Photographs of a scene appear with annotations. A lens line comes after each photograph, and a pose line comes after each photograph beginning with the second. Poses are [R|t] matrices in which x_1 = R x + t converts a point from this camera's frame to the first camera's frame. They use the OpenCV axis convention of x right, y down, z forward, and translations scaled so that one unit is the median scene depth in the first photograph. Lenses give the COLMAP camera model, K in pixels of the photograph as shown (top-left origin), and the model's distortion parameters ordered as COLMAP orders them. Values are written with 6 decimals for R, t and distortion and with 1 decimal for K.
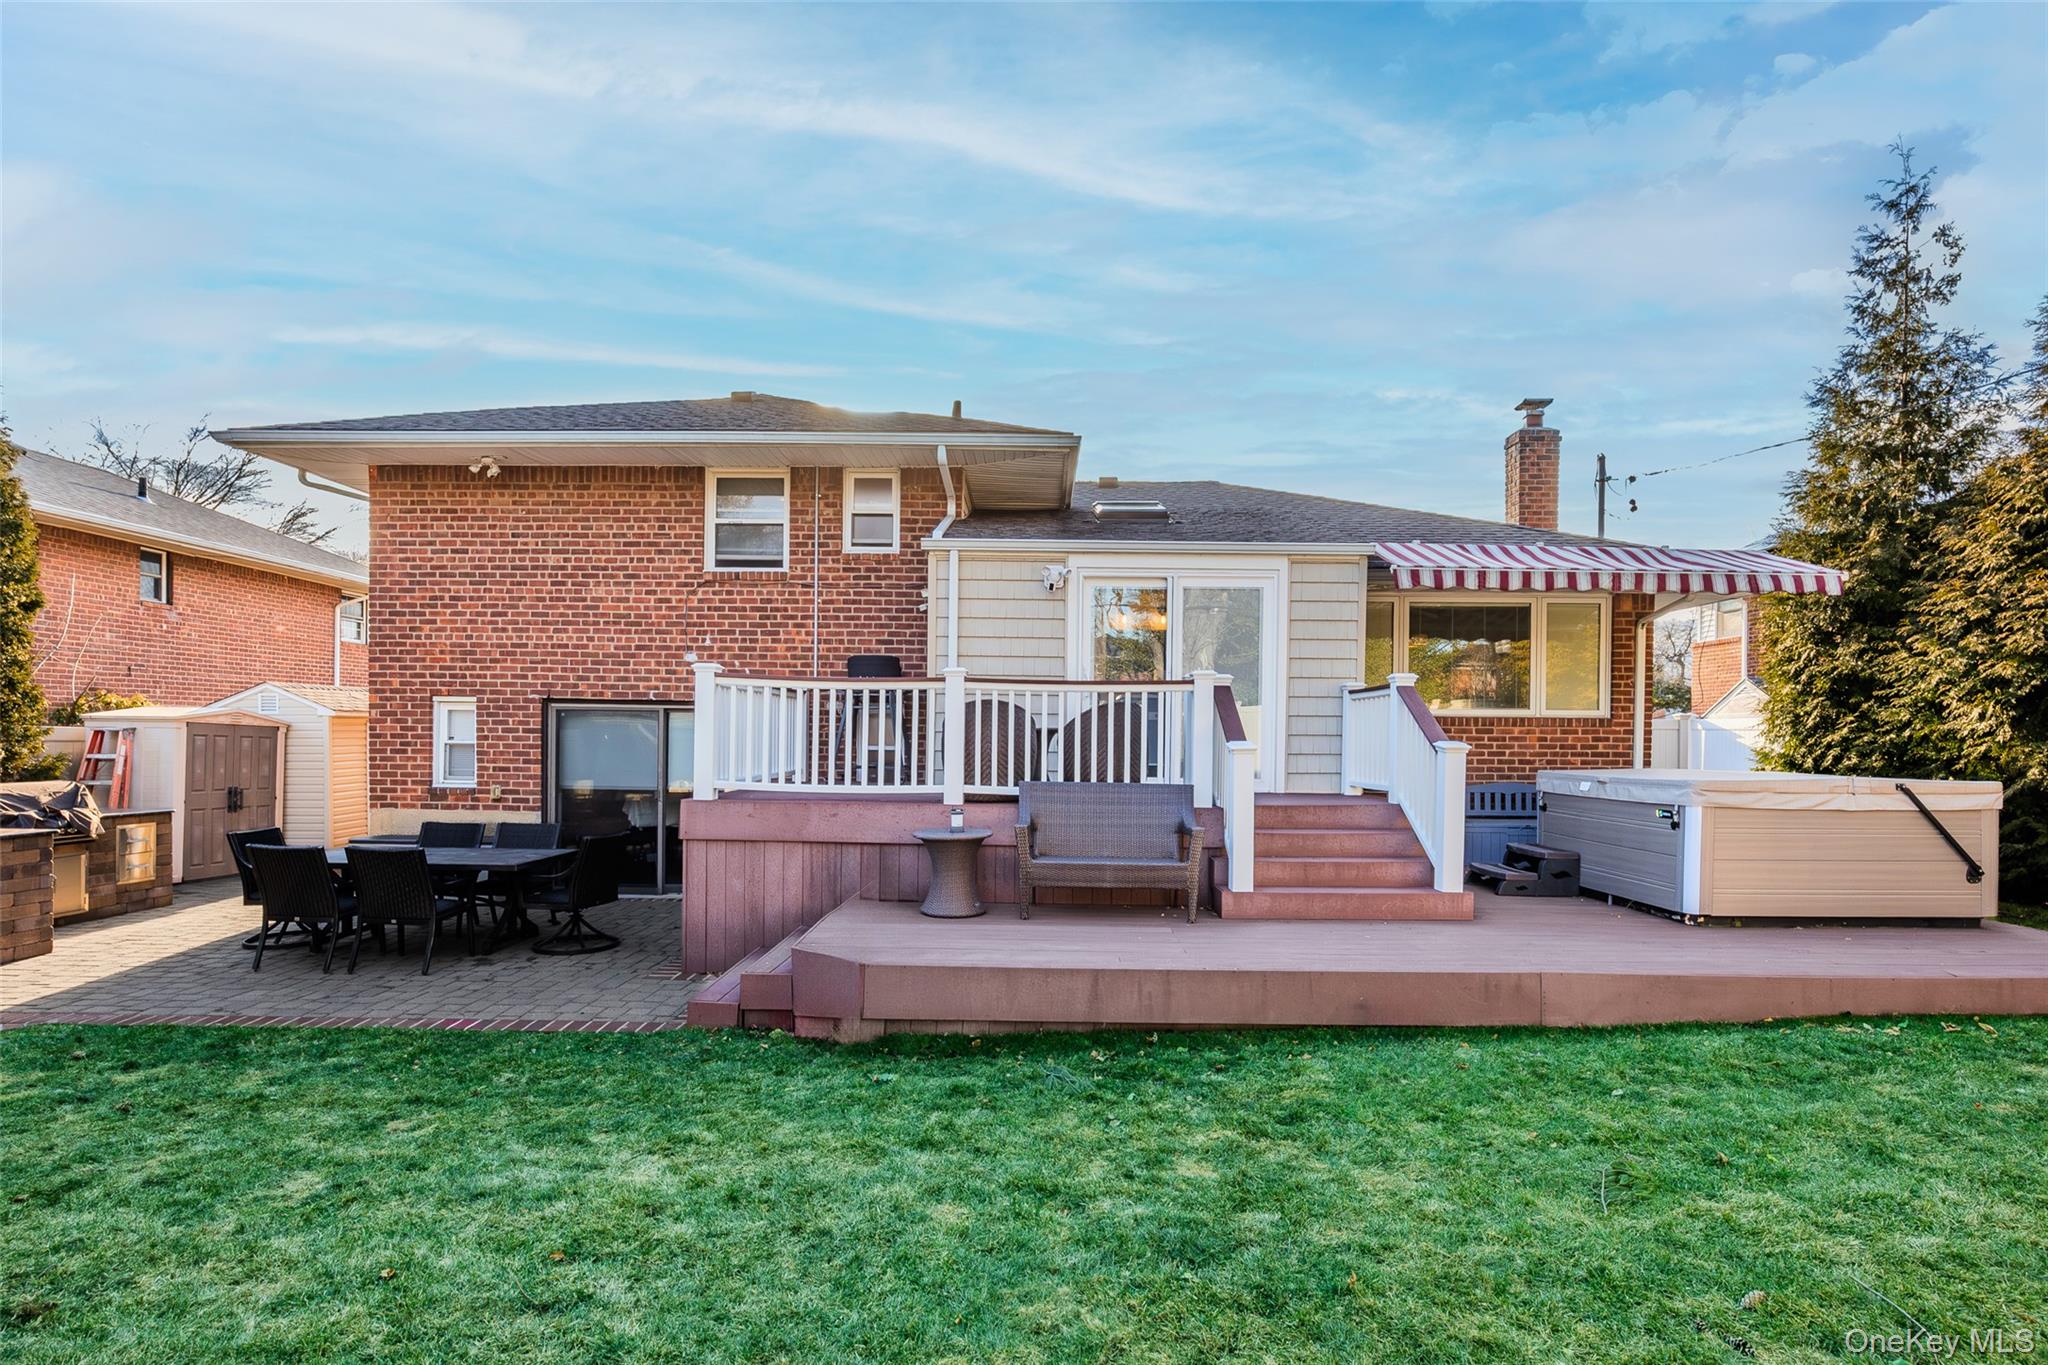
lens RADIAL K [[968.9, 0, 1024.4], [0, 968.9, 742.3], [0, 0, 1]] dist [-0.017067, 0.000121]
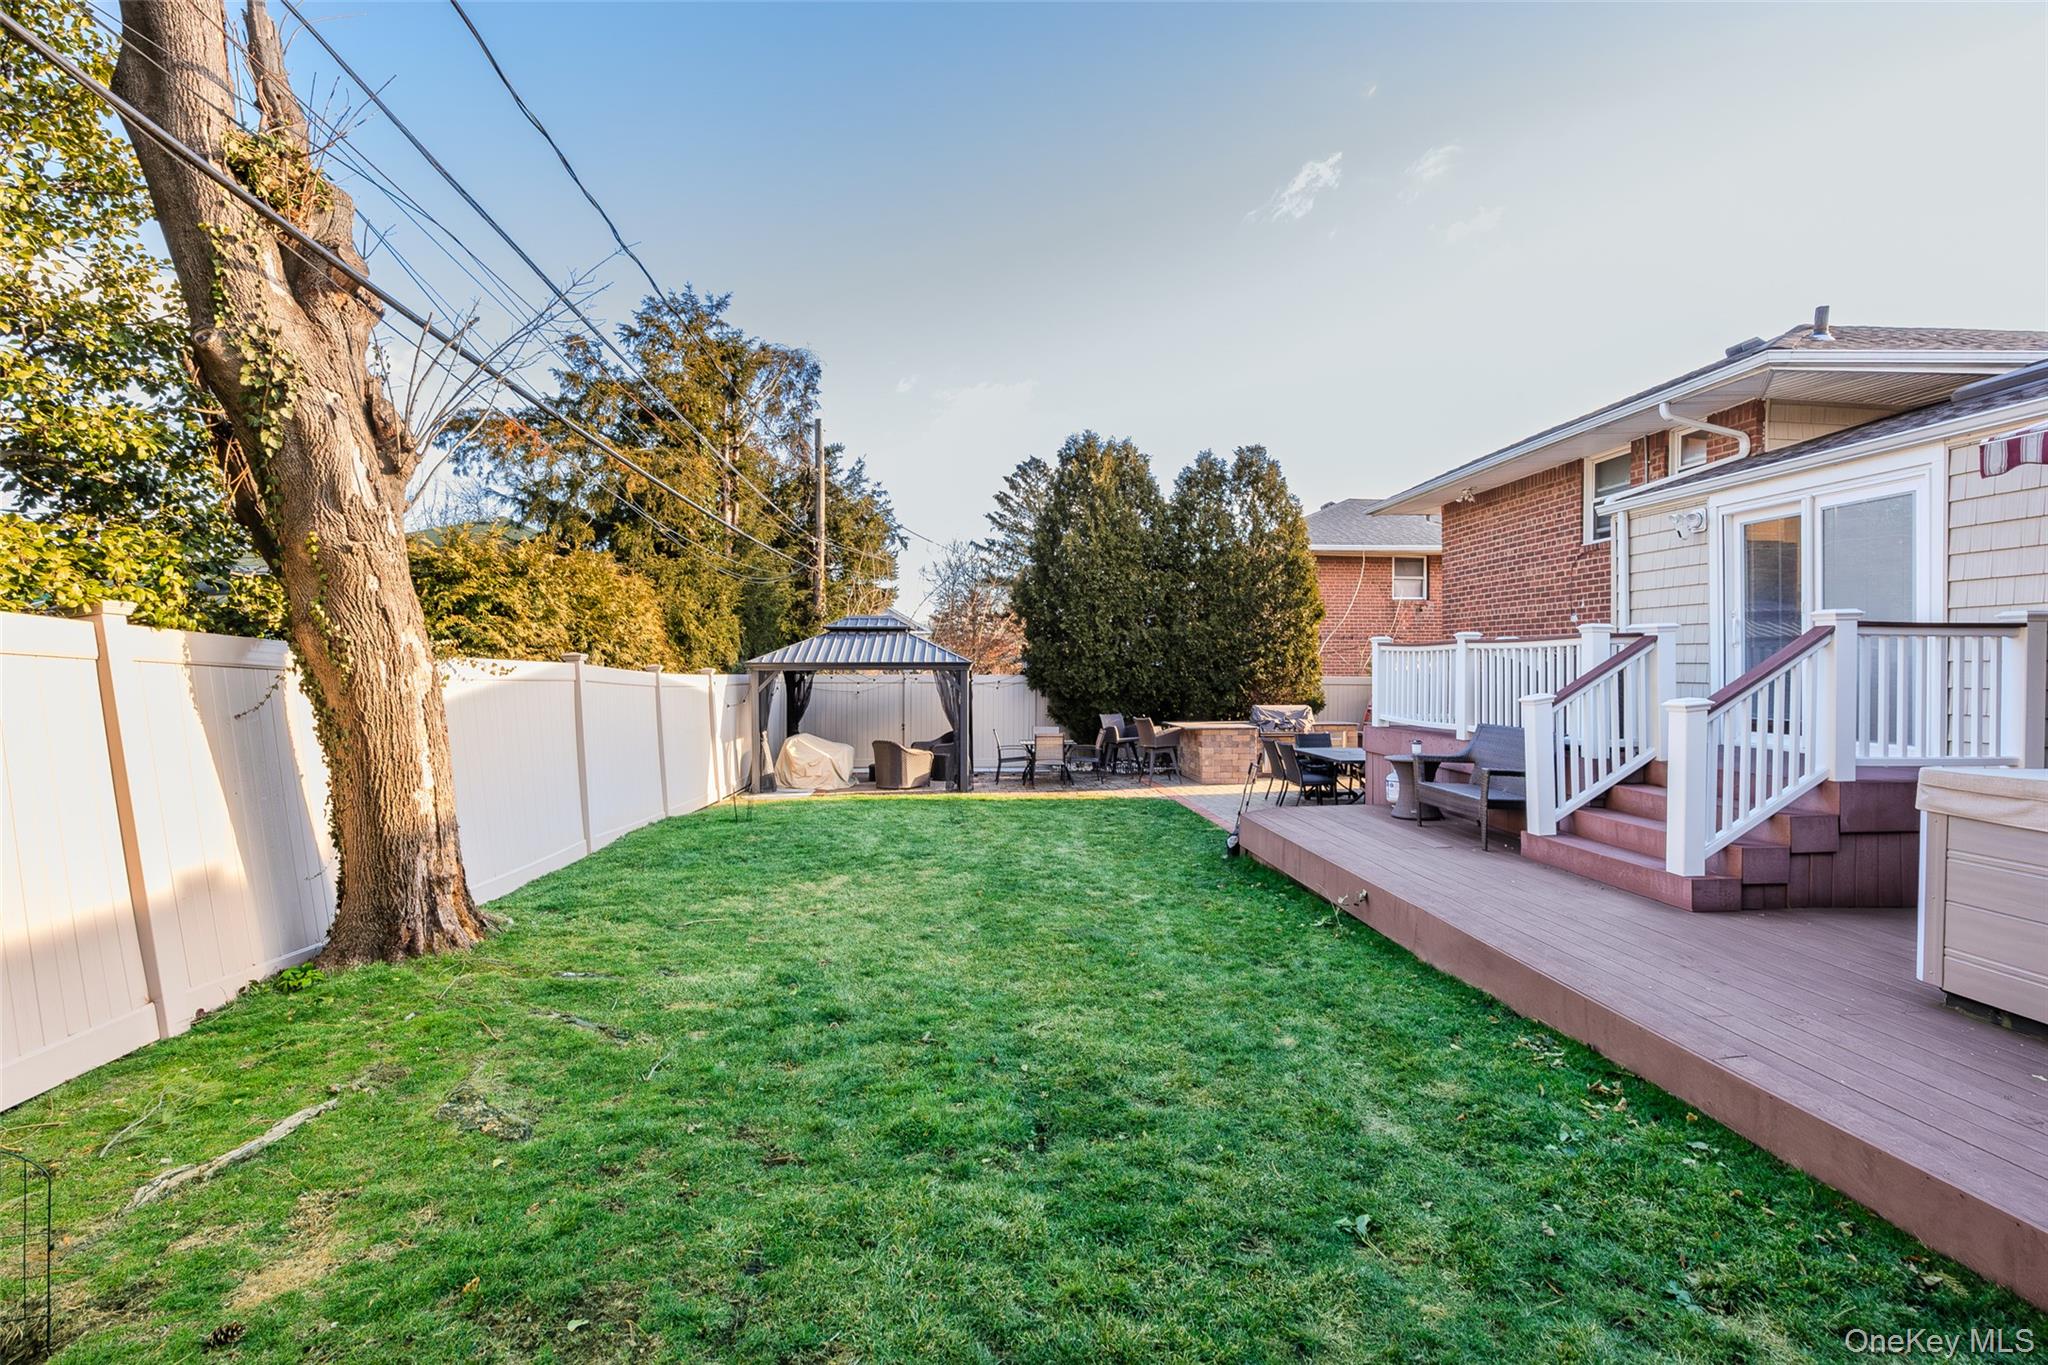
lens RADIAL K [[1068.1, 0, 1114.6], [0, 1068.1, 673.2], [0, 0, 1]] dist [-0.022650, 0.000926]
pose [[0.122463, -0.003086, -0.992468, 0.906955], [-0.005390, 0.999978, -0.003775, -0.011653], [0.992458, 0.005811, 0.122444, 0.269088]]
